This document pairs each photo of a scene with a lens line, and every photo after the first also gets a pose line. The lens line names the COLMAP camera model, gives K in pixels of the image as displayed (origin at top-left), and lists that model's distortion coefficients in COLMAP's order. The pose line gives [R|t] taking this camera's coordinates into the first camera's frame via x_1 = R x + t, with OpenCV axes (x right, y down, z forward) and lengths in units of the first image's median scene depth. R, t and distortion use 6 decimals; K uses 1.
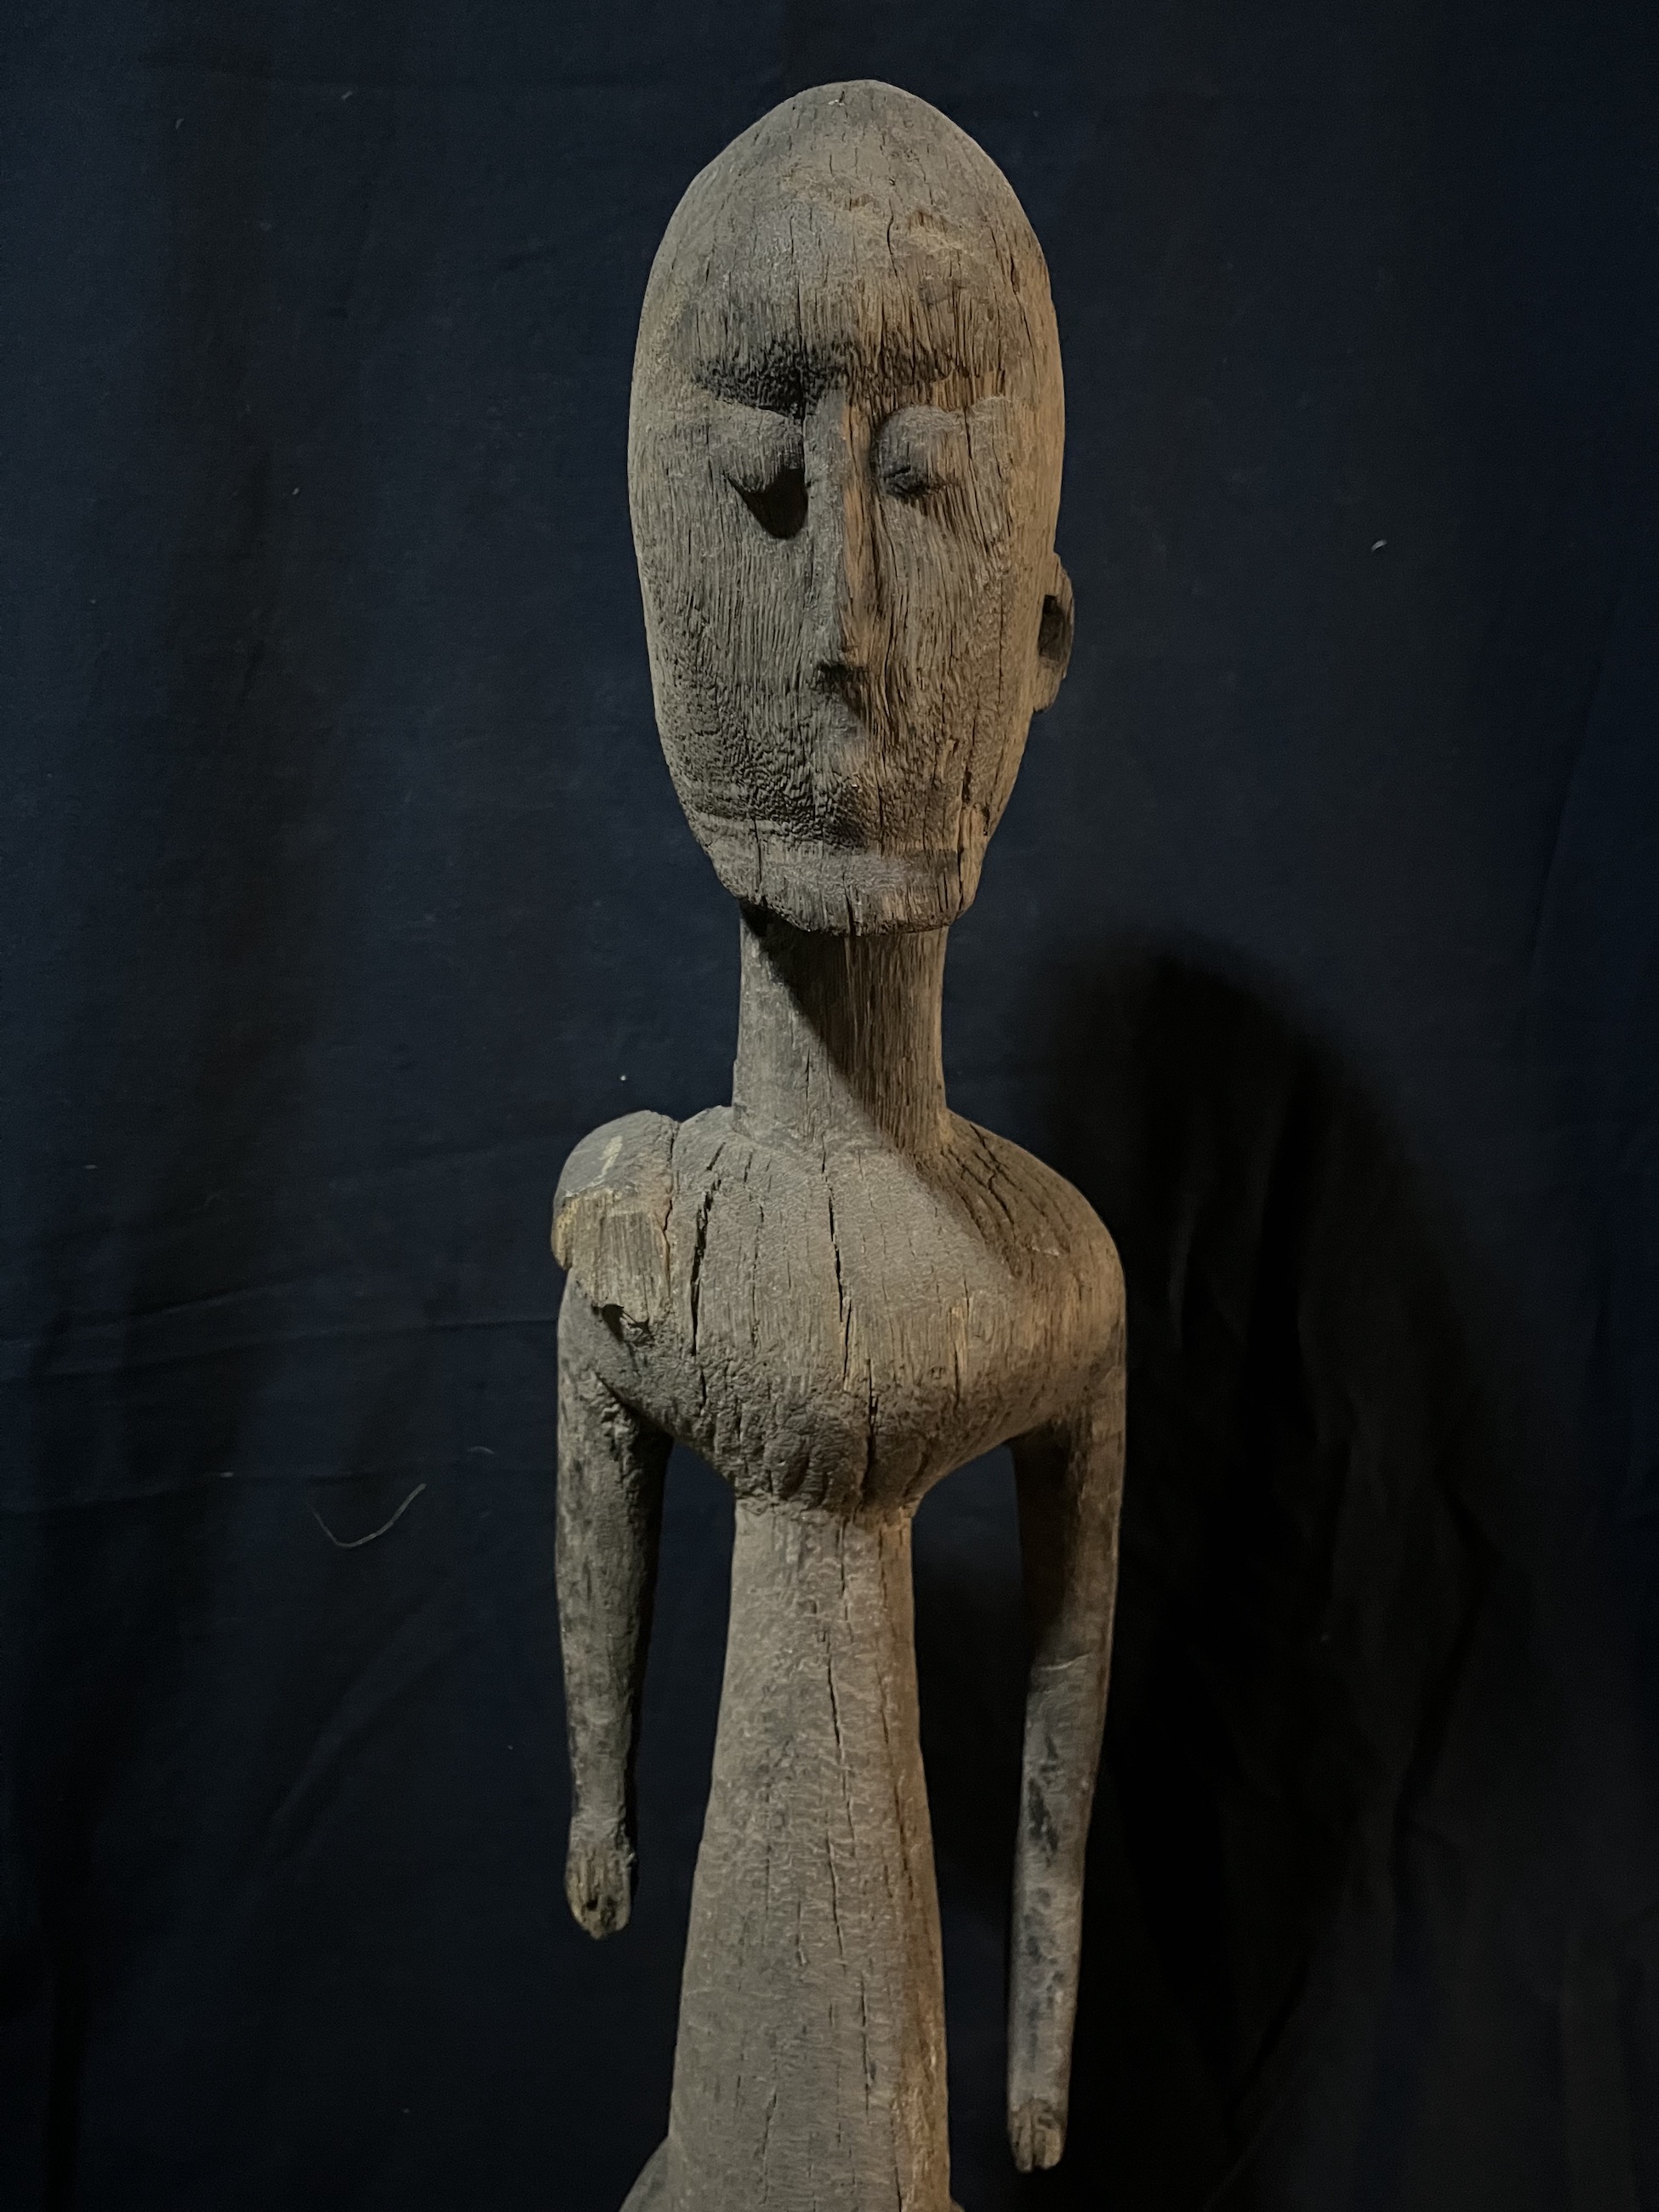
lens RADIAL K [[1679.6, 0, 824.0], [0, 1679.6, 1115.4], [0, 0, 1]] dist [0.013758, -0.031300]
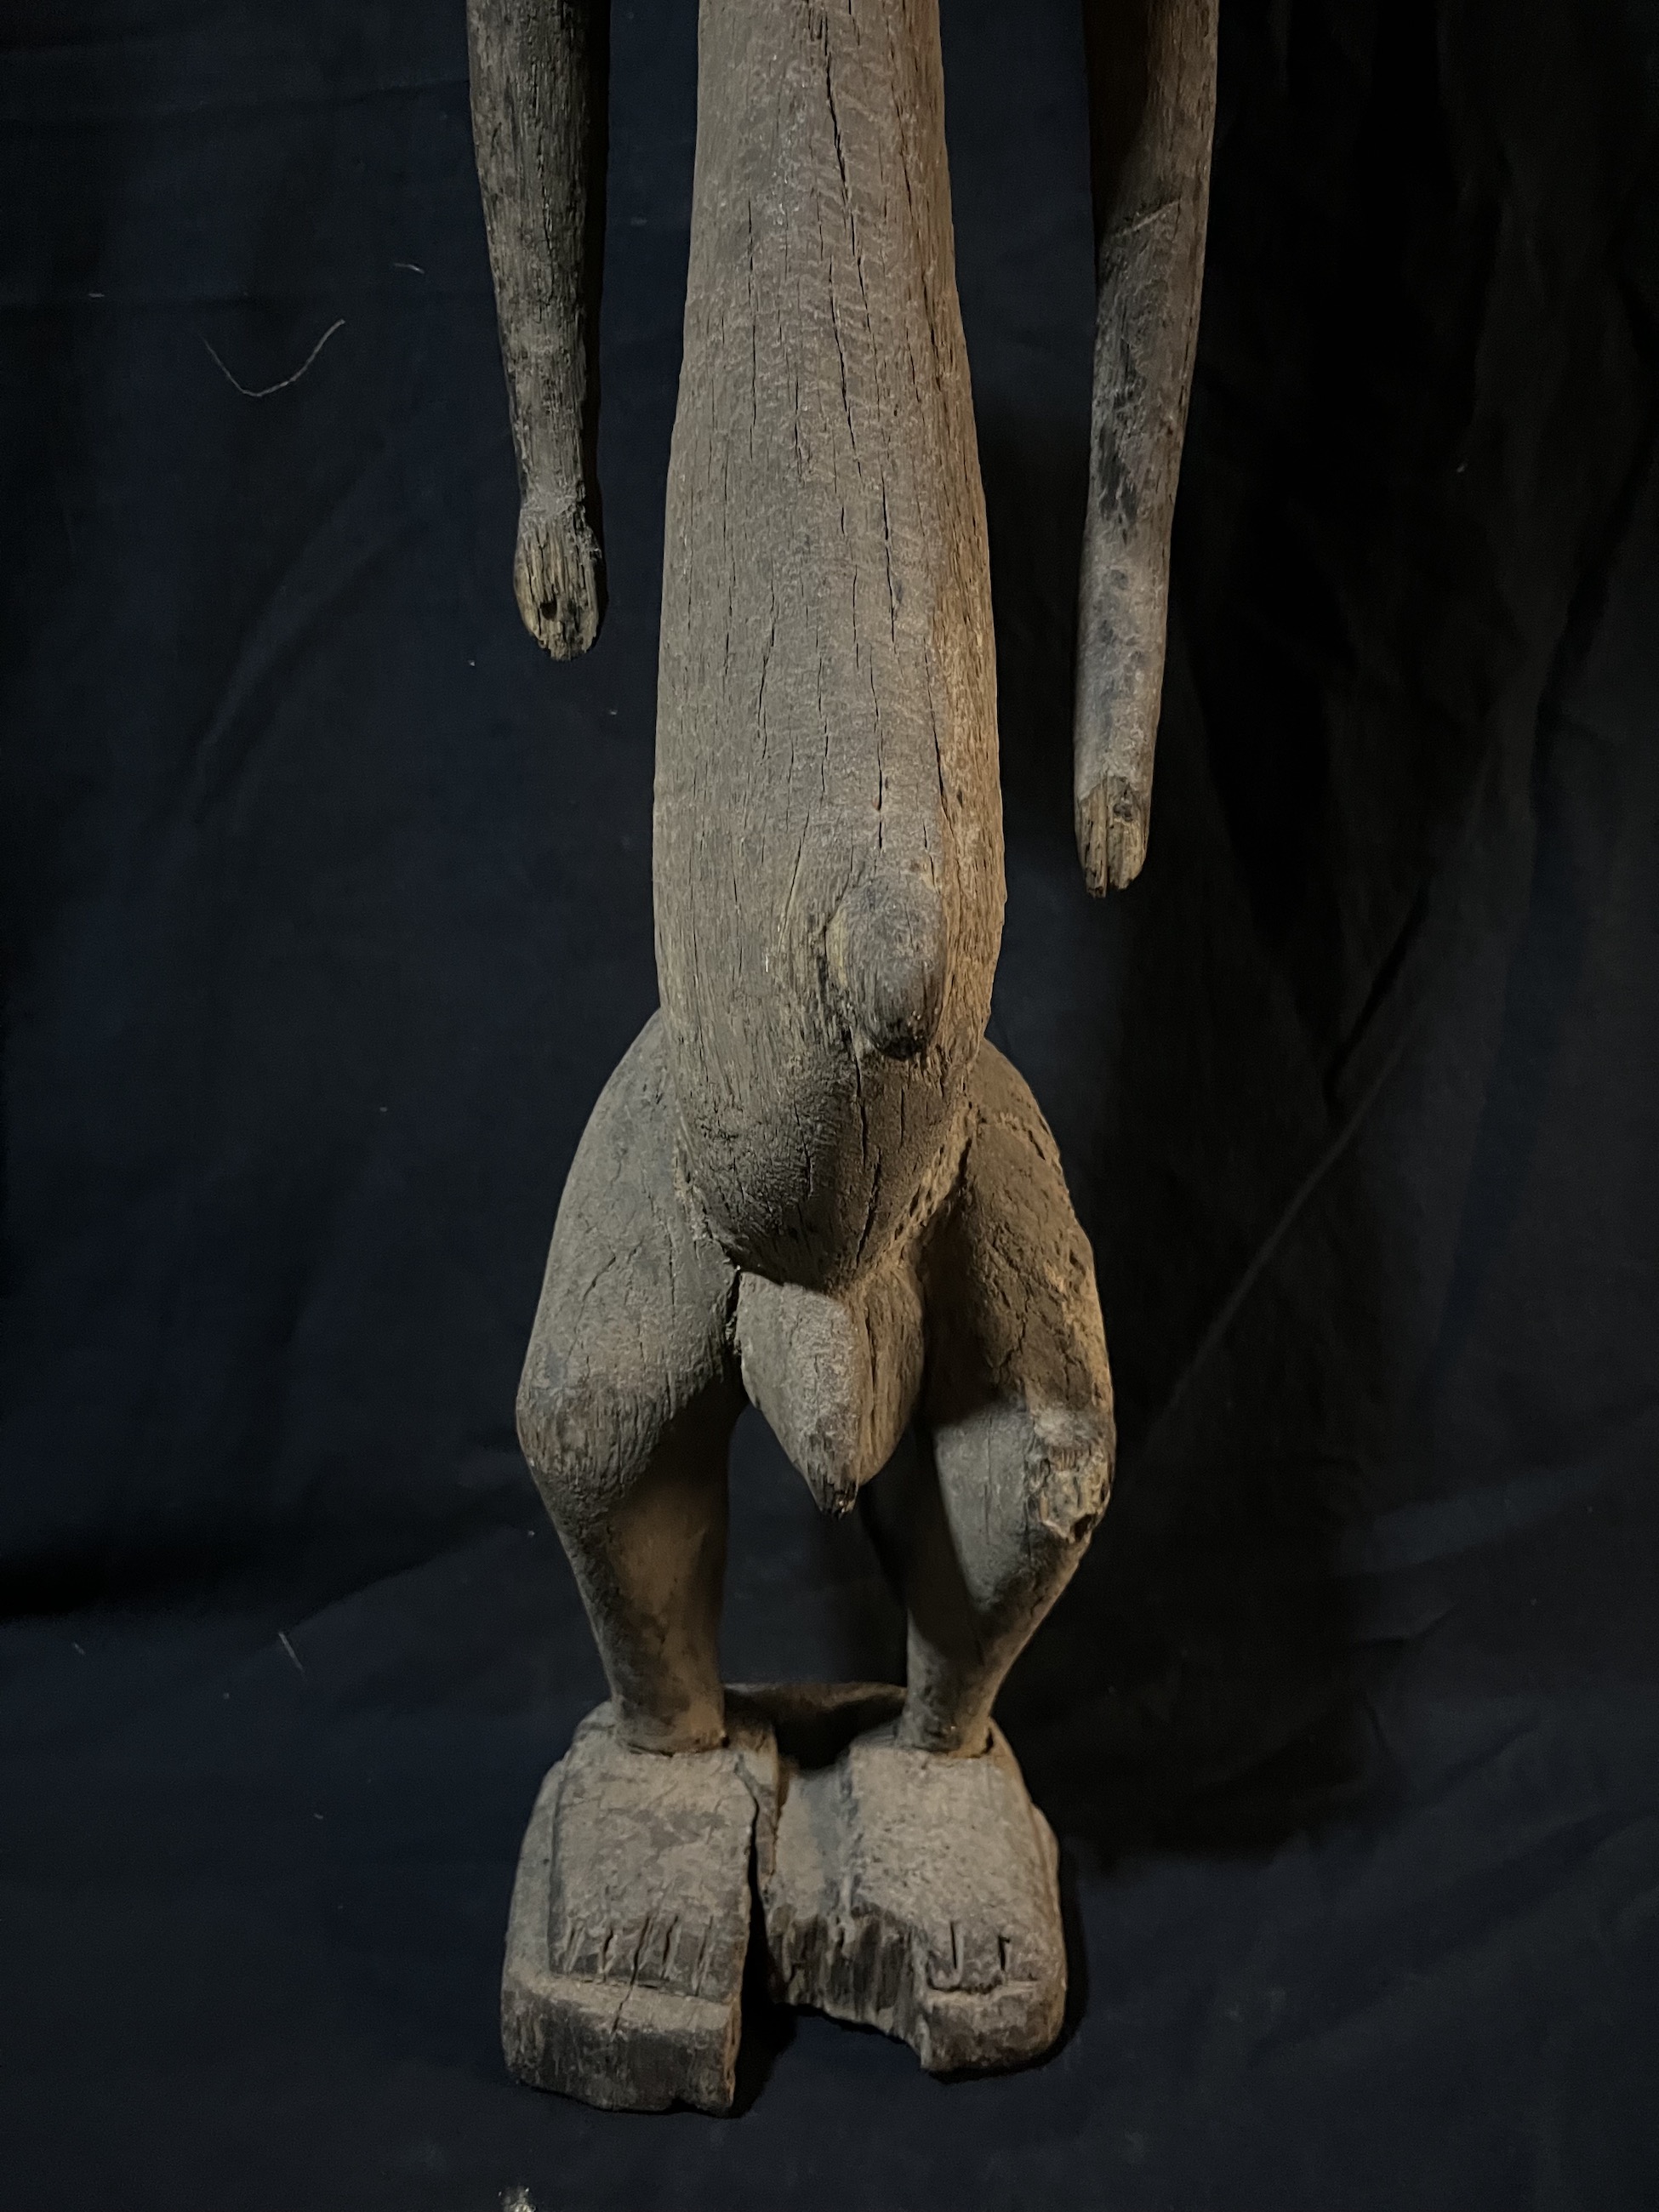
lens RADIAL K [[1679.6, 0, 835.0], [0, 1679.6, 1106.1], [0, 0, 1]] dist [0.013758, -0.031300]
pose [[0.999307, -0.027484, -0.025093, 0.010670], [0.031225, 0.986048, 0.163505, 0.573198], [0.020249, -0.164175, 0.986223, 0.178466]]
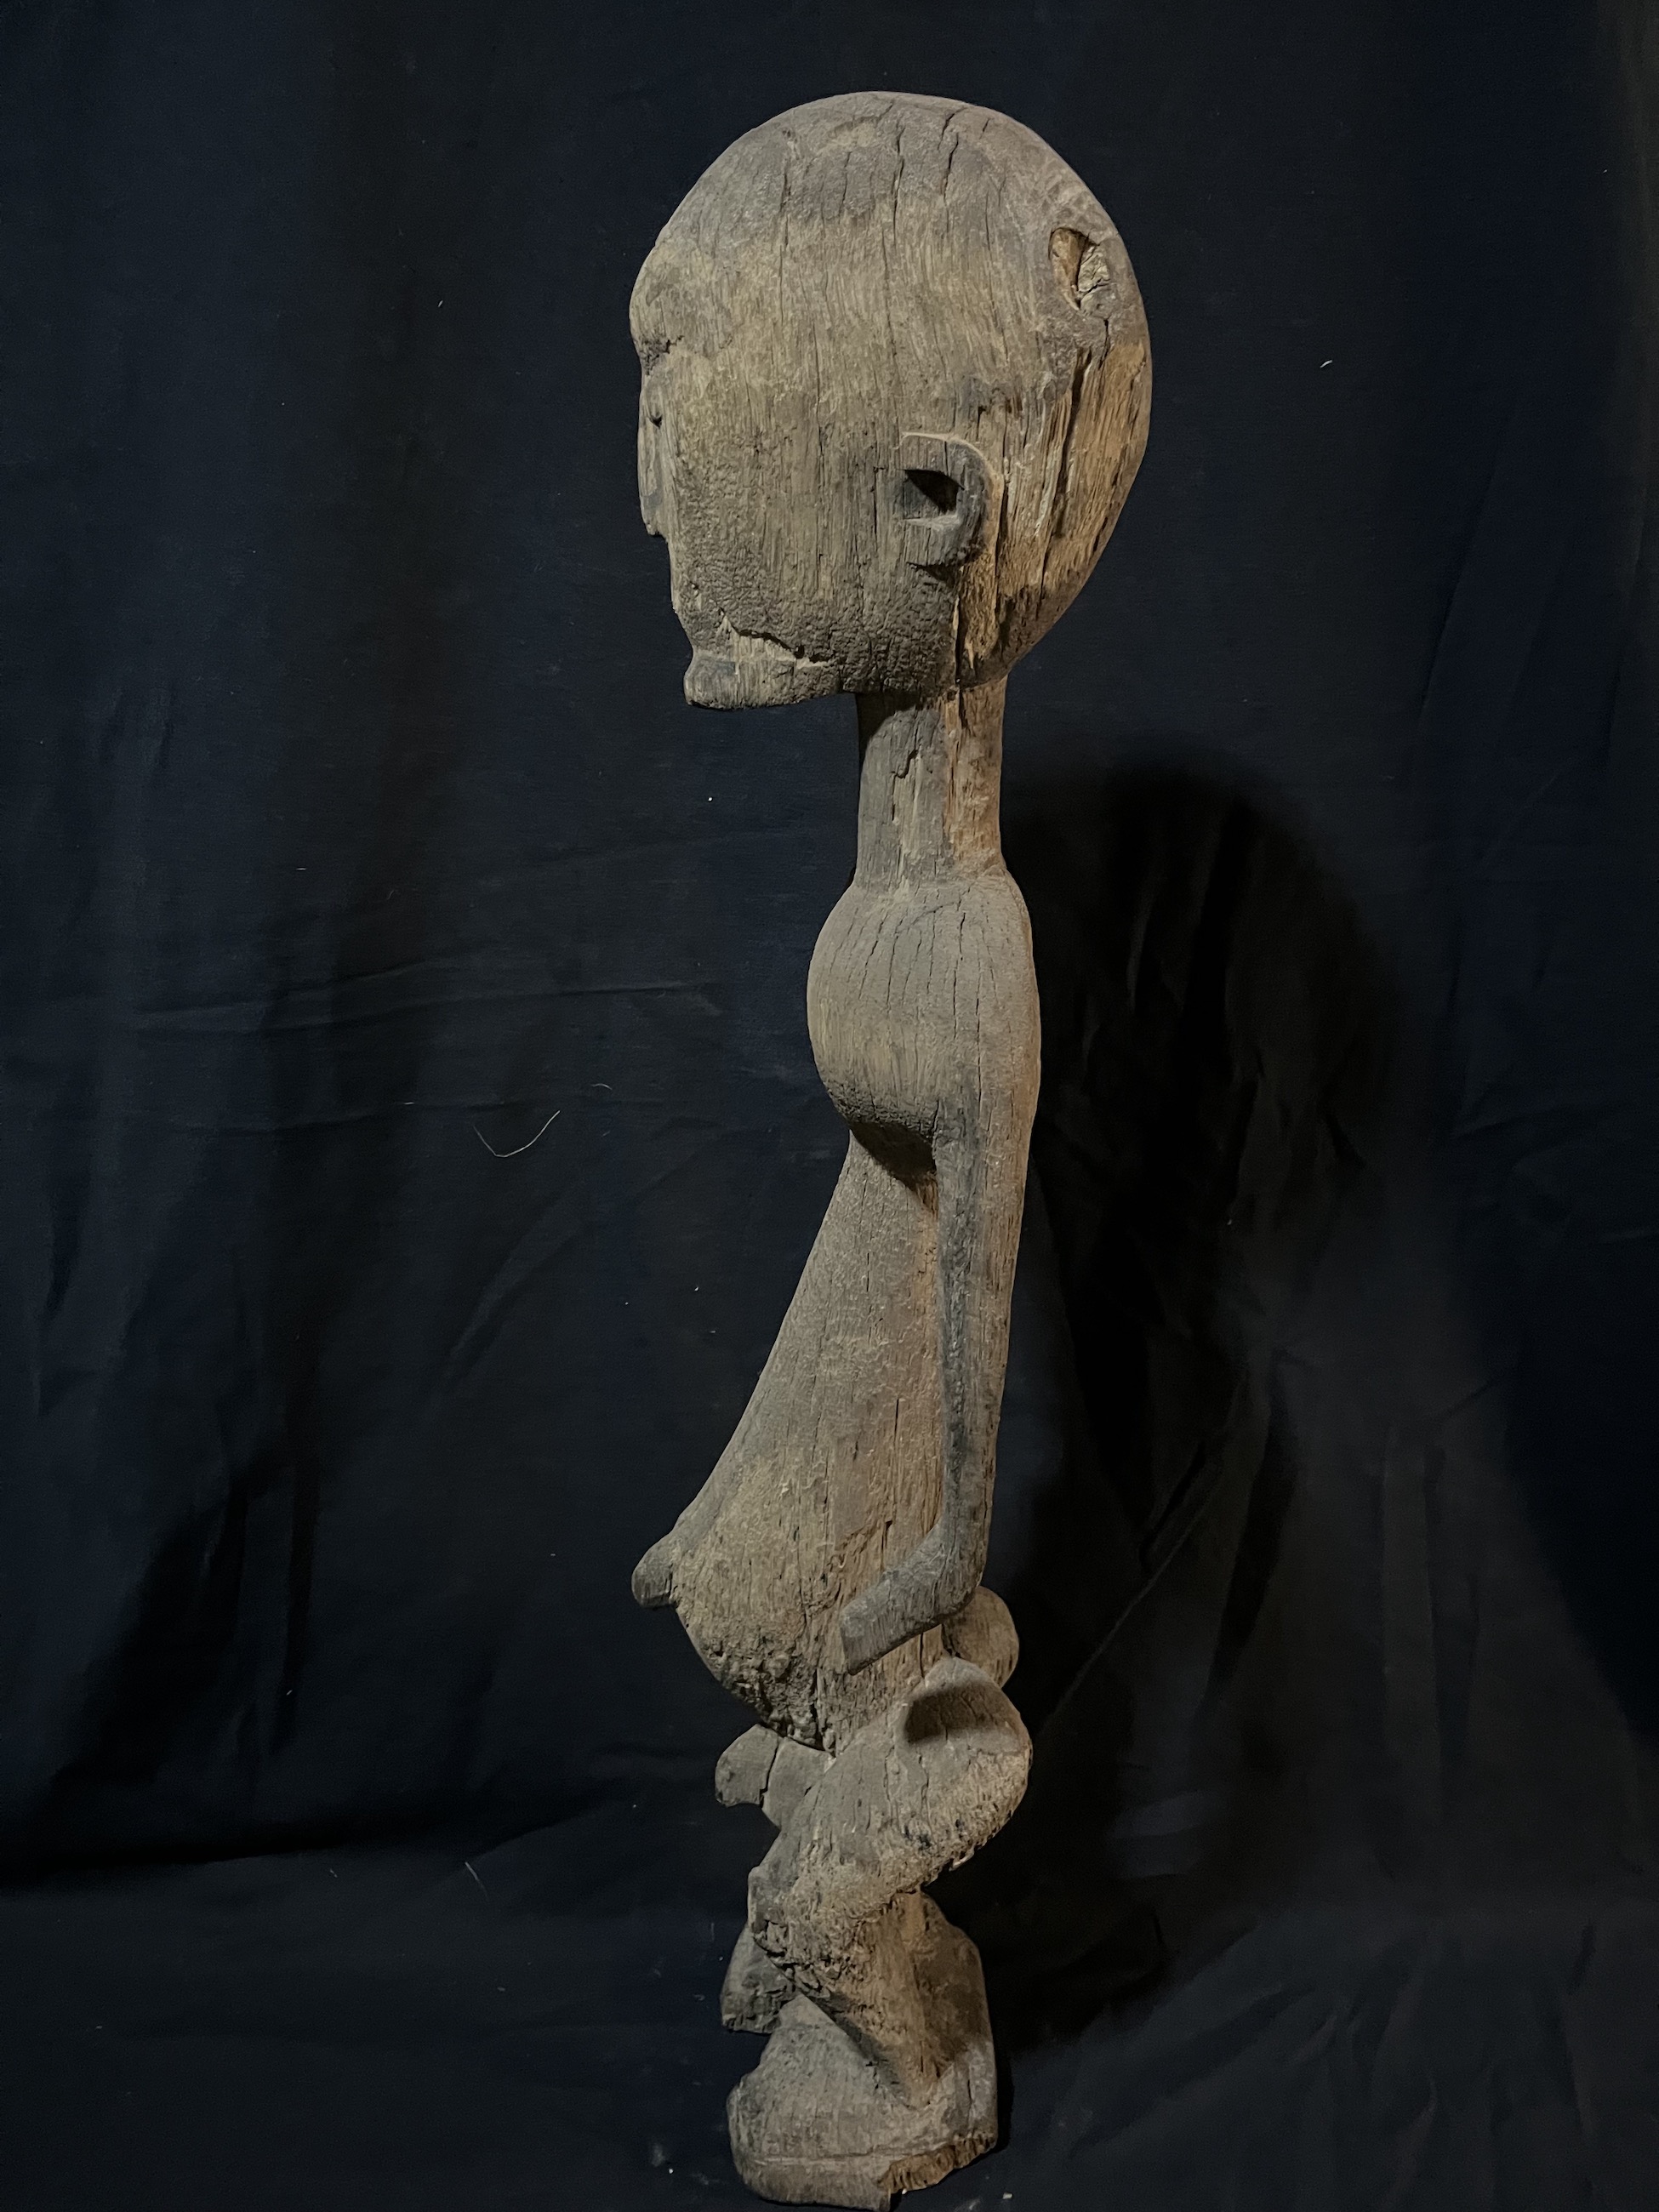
lens RADIAL K [[1679.6, 0, 834.0], [0, 1679.6, 1116.4], [0, 0, 1]] dist [0.013758, -0.031300]
pose [[0.999194, 0.000657, 0.040140, -0.091757], [-0.009177, 0.977132, 0.212437, -0.070191], [-0.039083, -0.212634, 0.976350, -0.356015]]
